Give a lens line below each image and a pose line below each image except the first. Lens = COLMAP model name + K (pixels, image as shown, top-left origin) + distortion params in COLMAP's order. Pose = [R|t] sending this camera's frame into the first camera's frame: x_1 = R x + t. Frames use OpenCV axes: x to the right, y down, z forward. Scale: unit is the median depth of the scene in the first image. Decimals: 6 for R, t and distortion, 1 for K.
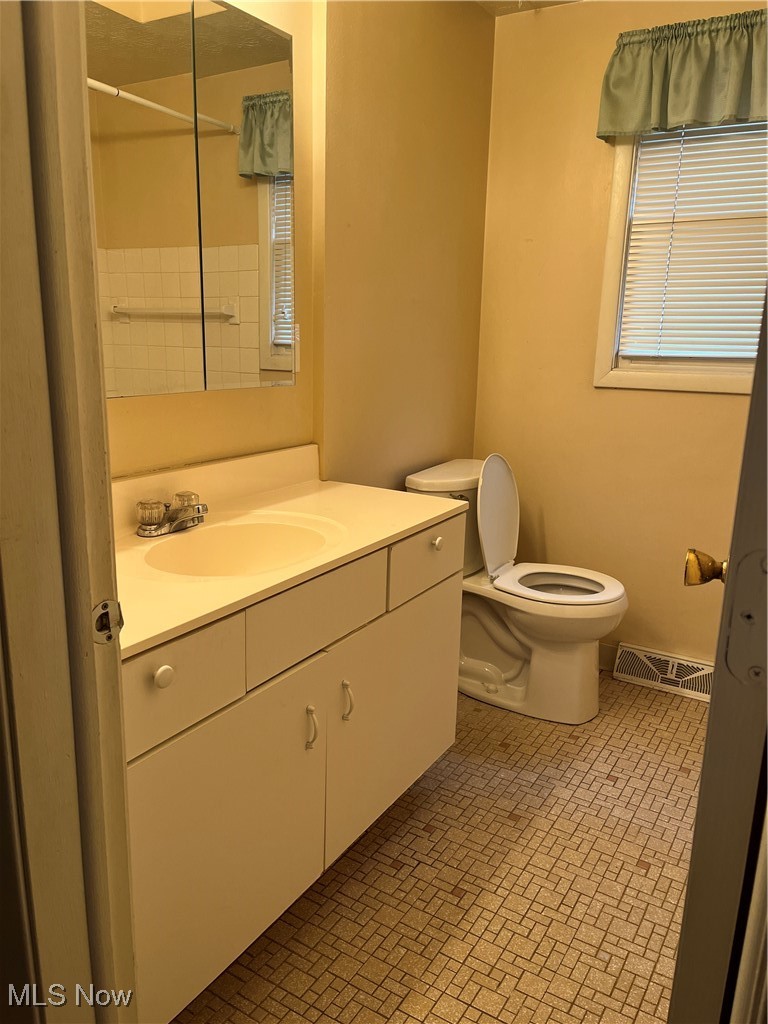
lens RADIAL K [[770.5, 0, 383.0], [0, 770.5, 512.8], [0, 0, 1]] dist [0.069747, -0.080946]
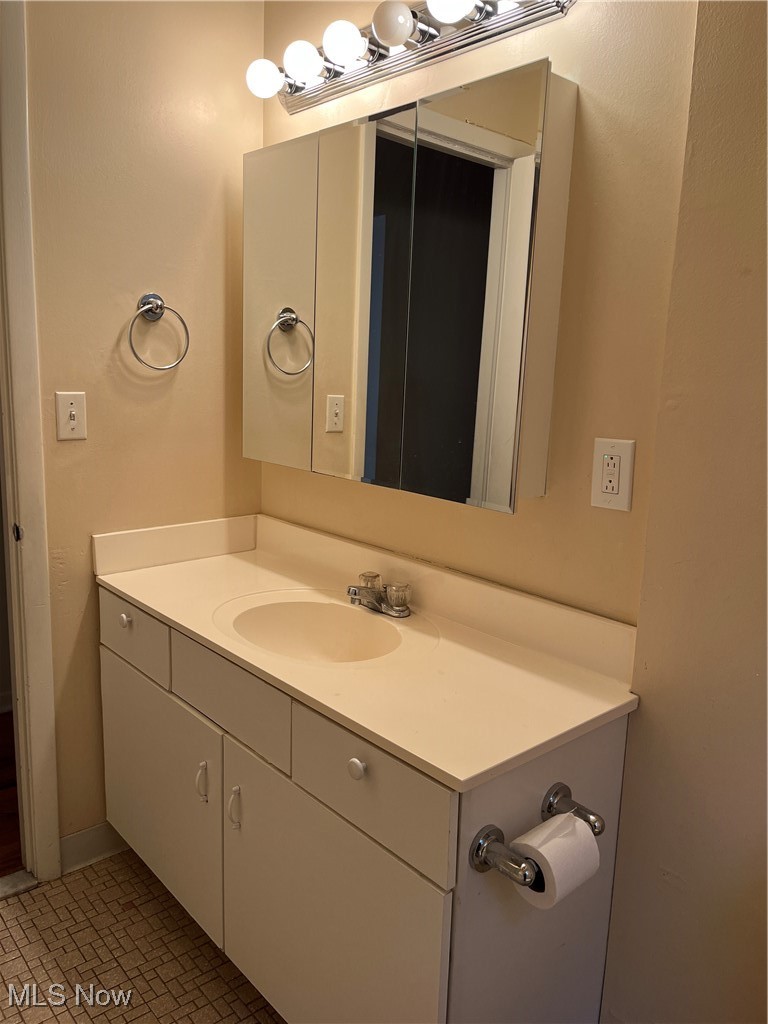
lens RADIAL K [[770.5, 0, 382.6], [0, 770.5, 513.3], [0, 0, 1]] dist [0.069747, -0.080946]
pose [[-0.307508, 0.140949, -0.941048, 0.703598], [-0.252807, 0.941324, 0.223601, -0.338492], [0.917348, 0.306662, -0.253832, 1.218496]]
